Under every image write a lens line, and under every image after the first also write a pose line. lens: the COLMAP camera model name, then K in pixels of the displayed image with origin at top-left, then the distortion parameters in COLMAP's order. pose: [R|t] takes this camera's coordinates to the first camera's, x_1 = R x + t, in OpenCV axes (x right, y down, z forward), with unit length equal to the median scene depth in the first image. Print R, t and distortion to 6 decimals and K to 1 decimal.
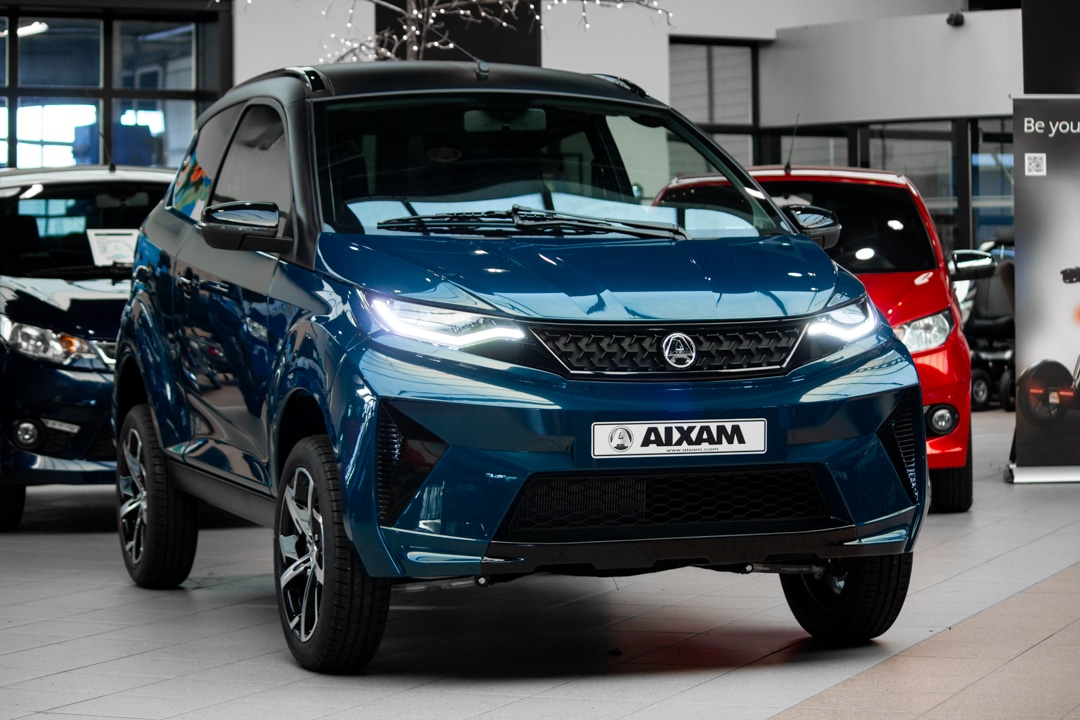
lens RADIAL K [[2823.3, 0, 540.5], [0, 2823.3, 359.9], [0, 0, 1]] dist [-0.399330, 0.000000]
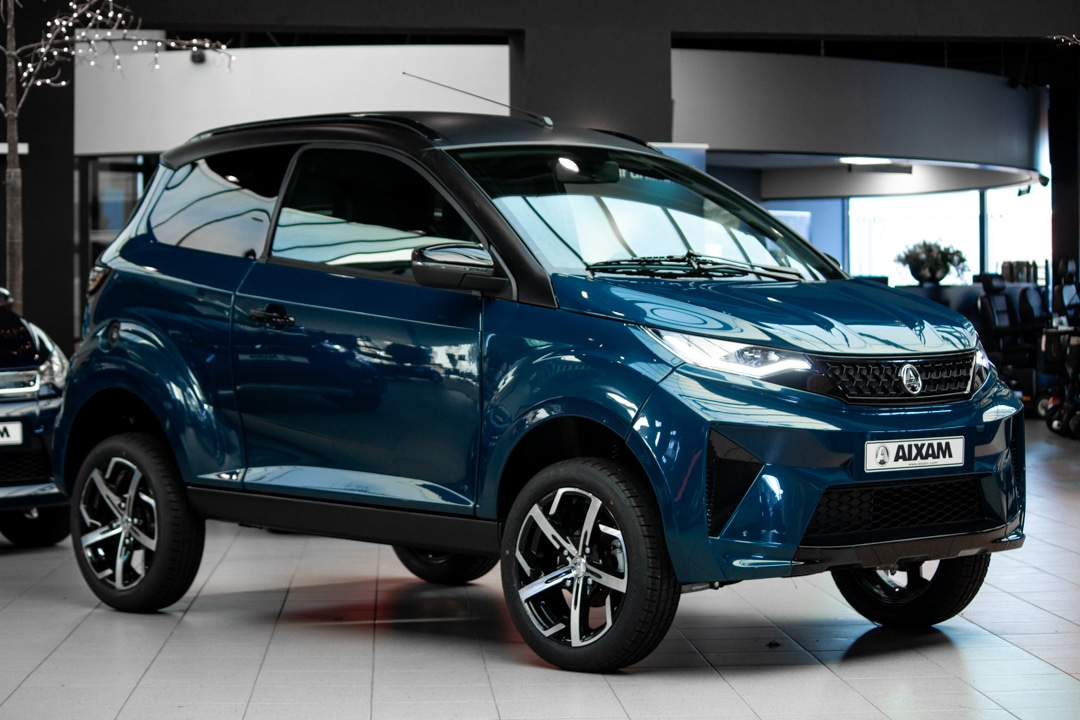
lens RADIAL K [[2823.3, 0, 539.3], [0, 2823.3, 366.7], [0, 0, 1]] dist [-0.399330, 0.000000]
pose [[0.905563, -0.004026, 0.424193, -0.585157], [0.006698, 0.999966, -0.004807, -0.003985], [-0.424159, 0.007194, 0.905559, 0.009456]]
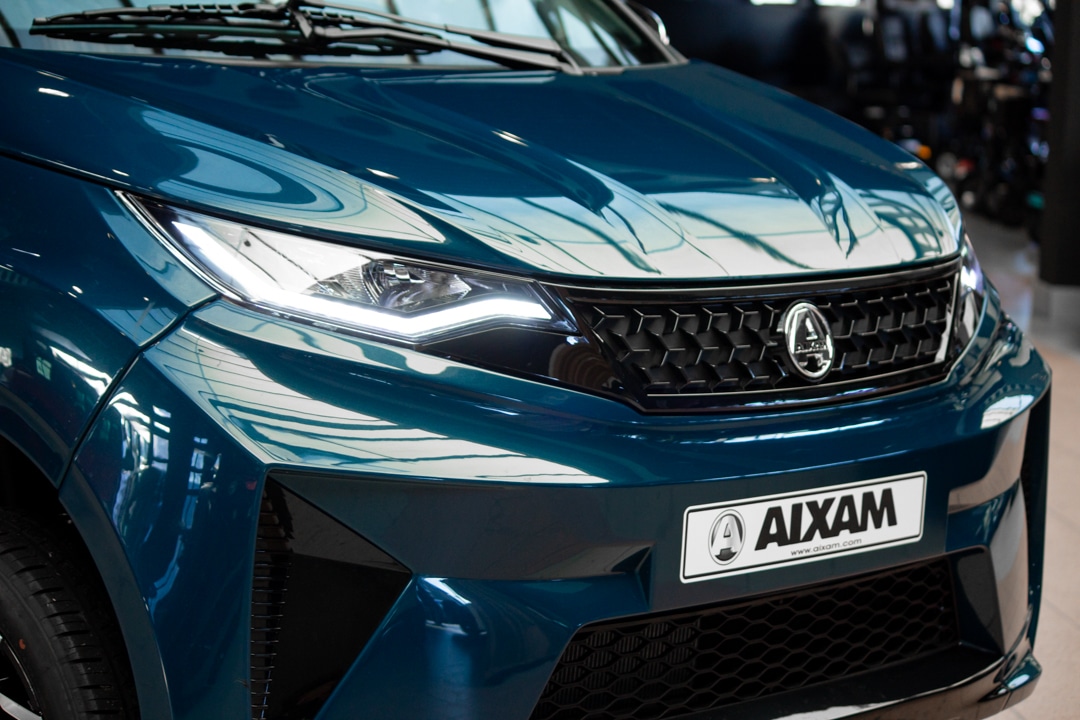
lens RADIAL K [[2989.6, 0, 539.9], [0, 2989.6, 355.1], [0, 0, 1]] dist [-0.383611, 0.000000]
pose [[0.881658, -0.010489, 0.471773, -0.227033], [-0.038131, 0.994900, 0.093380, -0.045900], [-0.470346, -0.100319, 0.876761, 0.580898]]
